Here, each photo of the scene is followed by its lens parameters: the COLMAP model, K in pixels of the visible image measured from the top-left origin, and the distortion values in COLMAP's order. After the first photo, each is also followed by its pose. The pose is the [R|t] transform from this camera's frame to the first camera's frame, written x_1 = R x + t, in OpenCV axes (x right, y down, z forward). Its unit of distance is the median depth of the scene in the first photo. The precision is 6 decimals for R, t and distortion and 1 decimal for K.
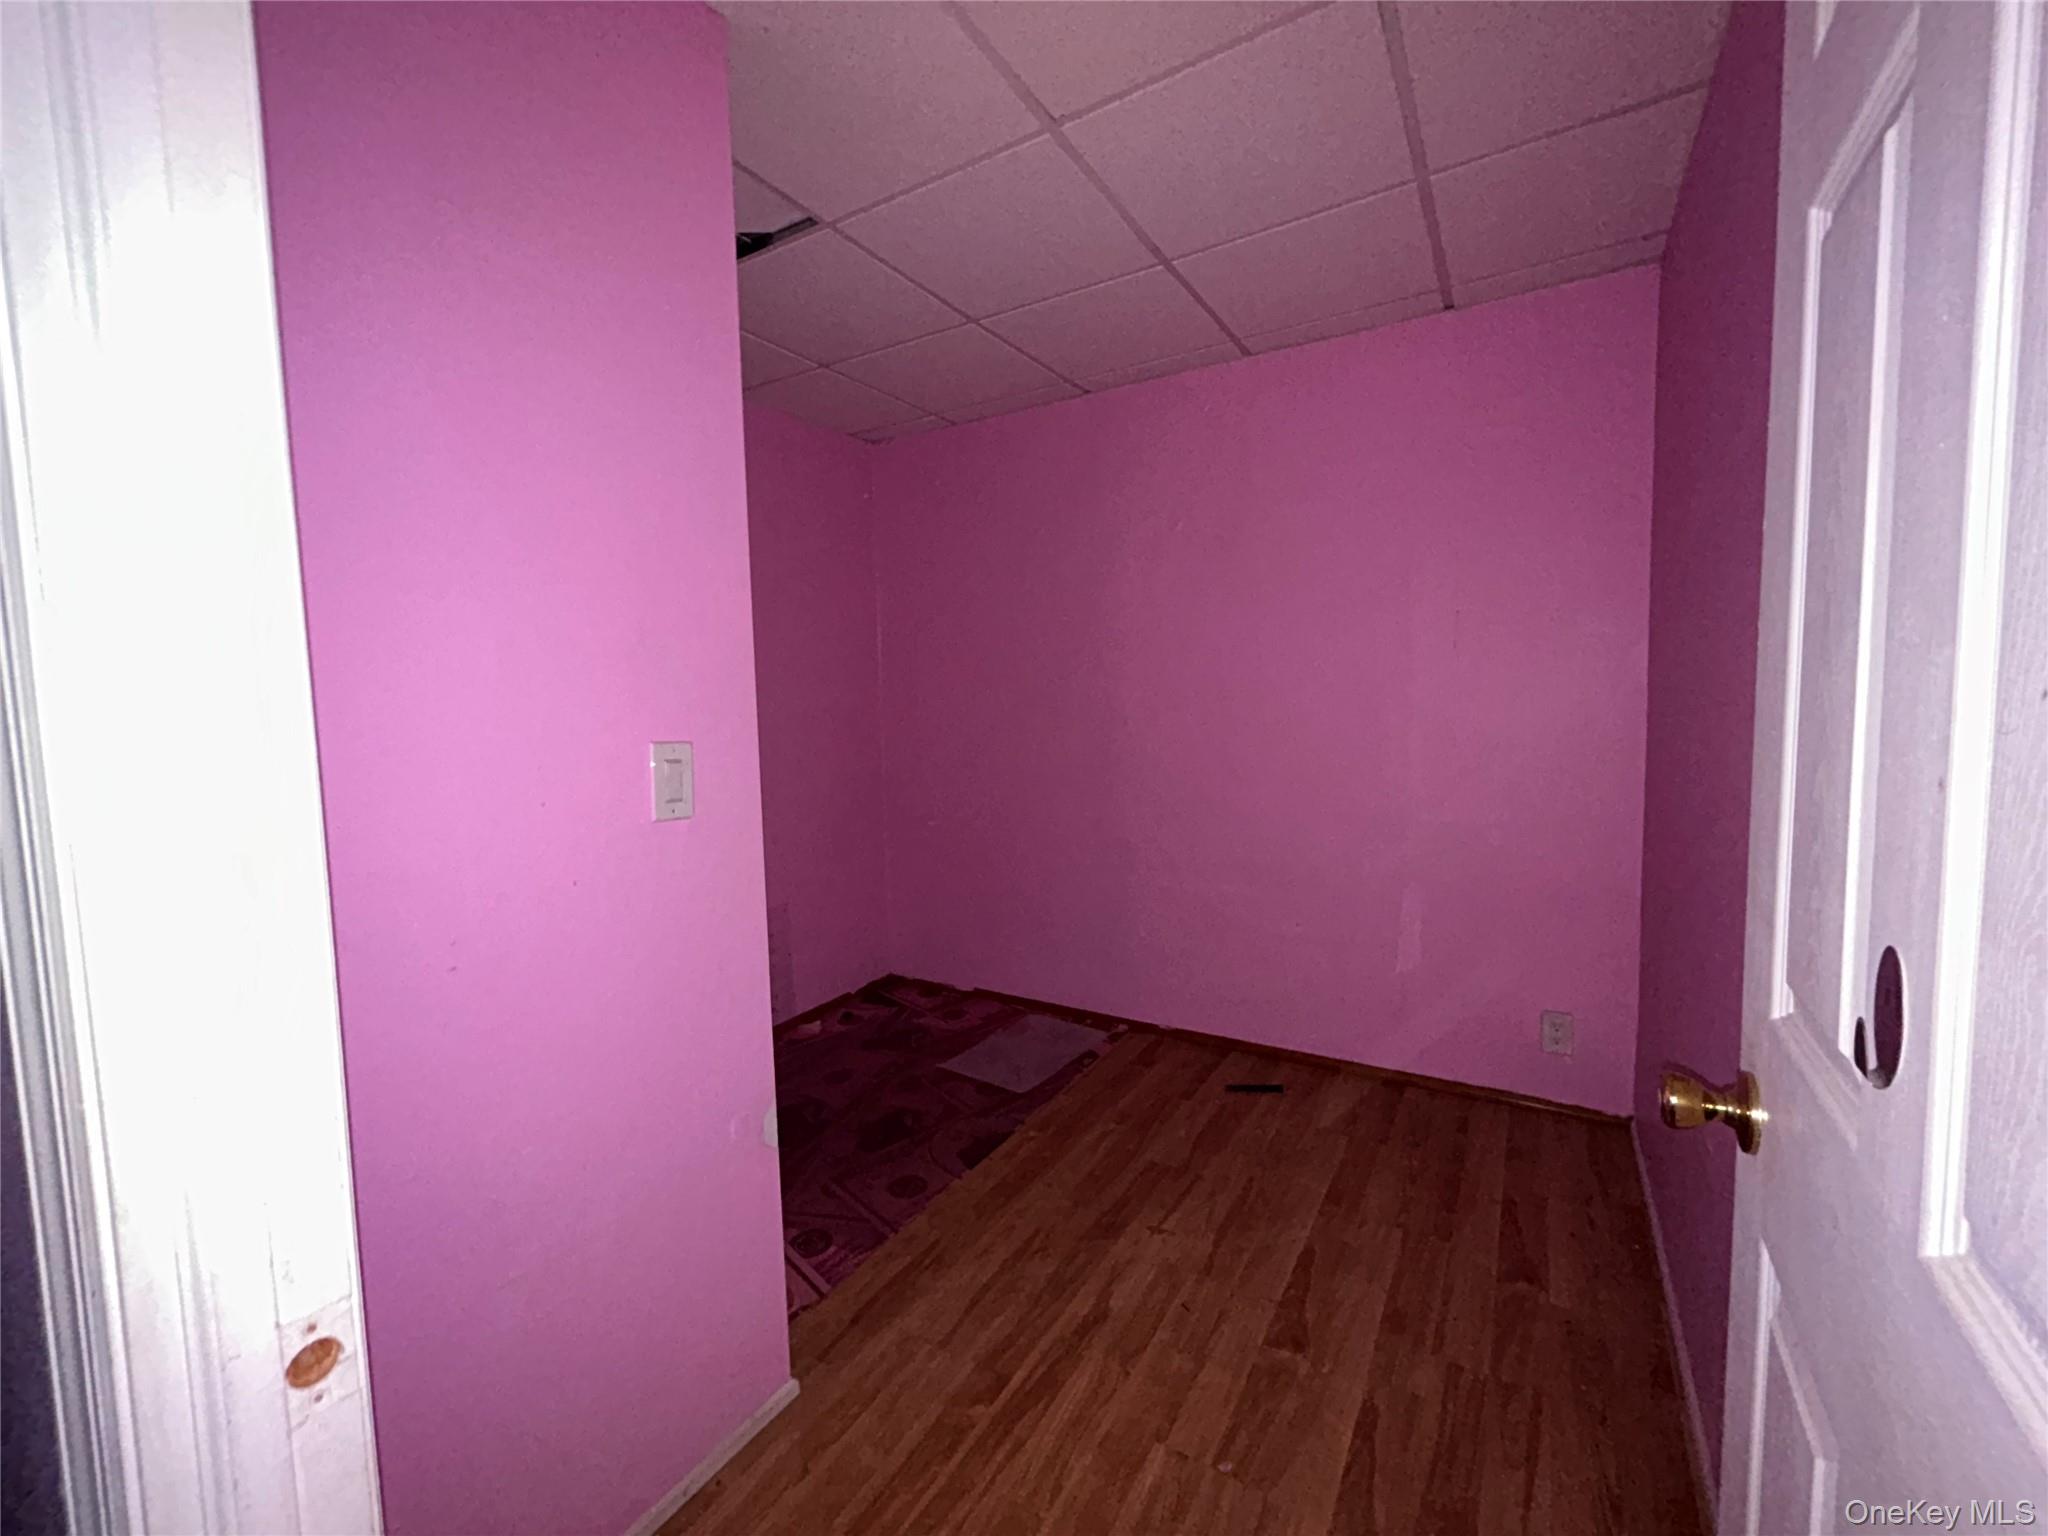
lens RADIAL K [[824.0, 0, 1030.6], [0, 824.0, 765.2], [0, 0, 1]] dist [-0.001082, 0.001387]
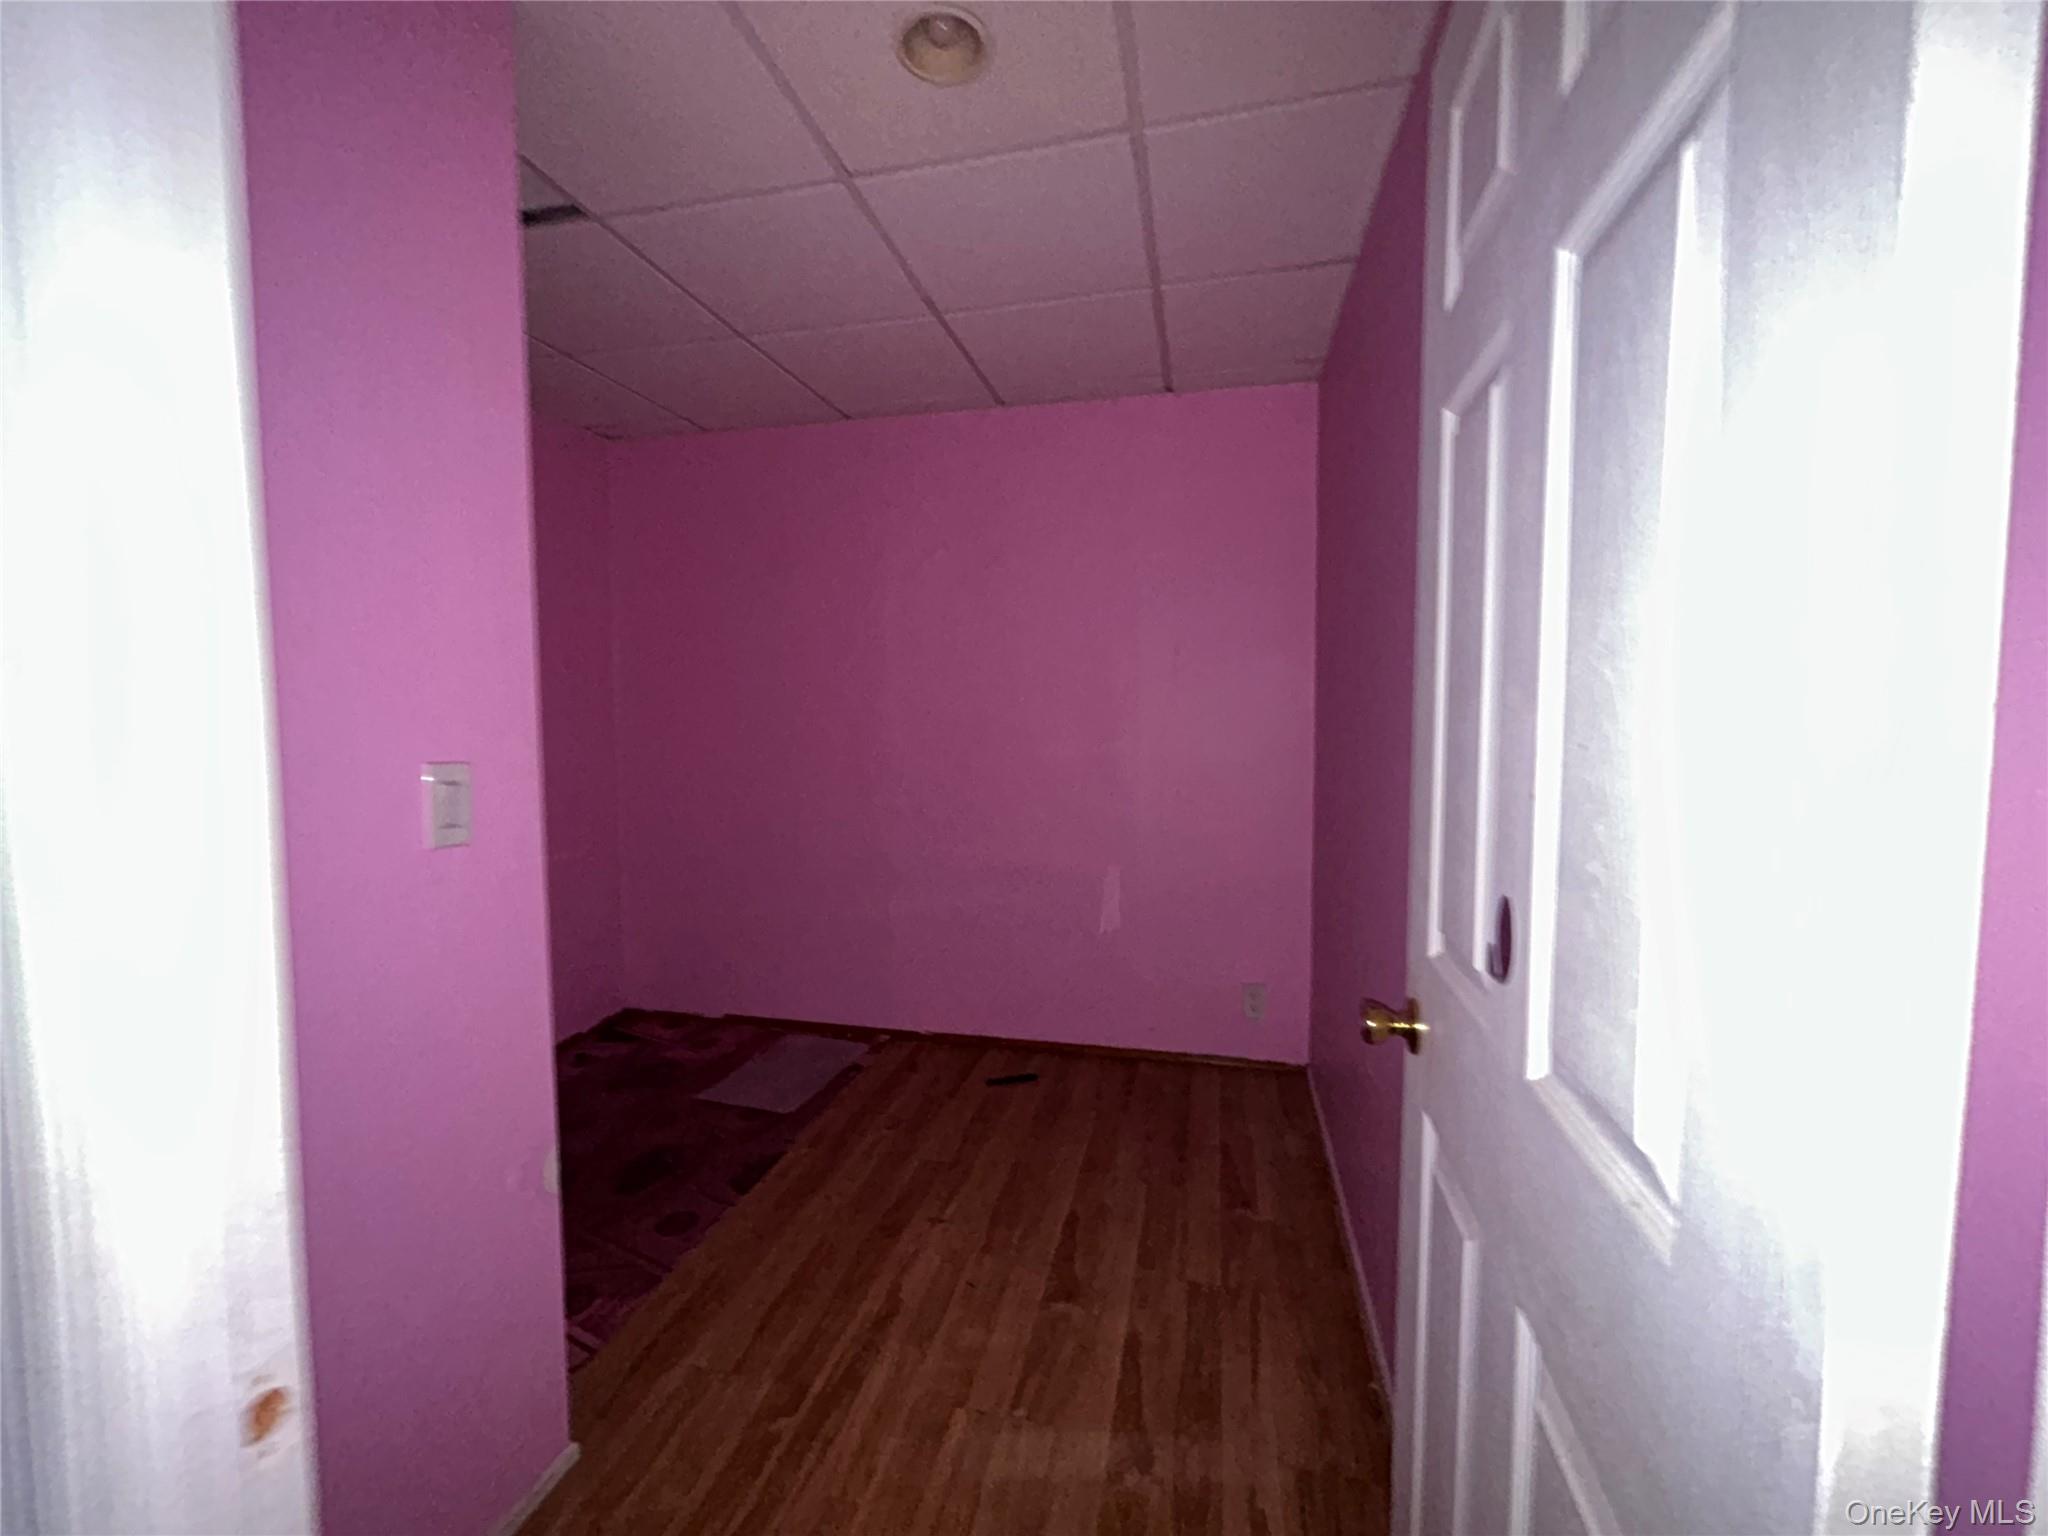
lens RADIAL K [[824.0, 0, 1022.8], [0, 824.0, 767.2], [0, 0, 1]] dist [-0.001082, 0.001387]
pose [[0.947962, -0.002237, 0.318377, -0.093060], [0.007313, 0.999864, -0.014749, -0.003074], [-0.318301, 0.016310, 0.947850, -0.057763]]
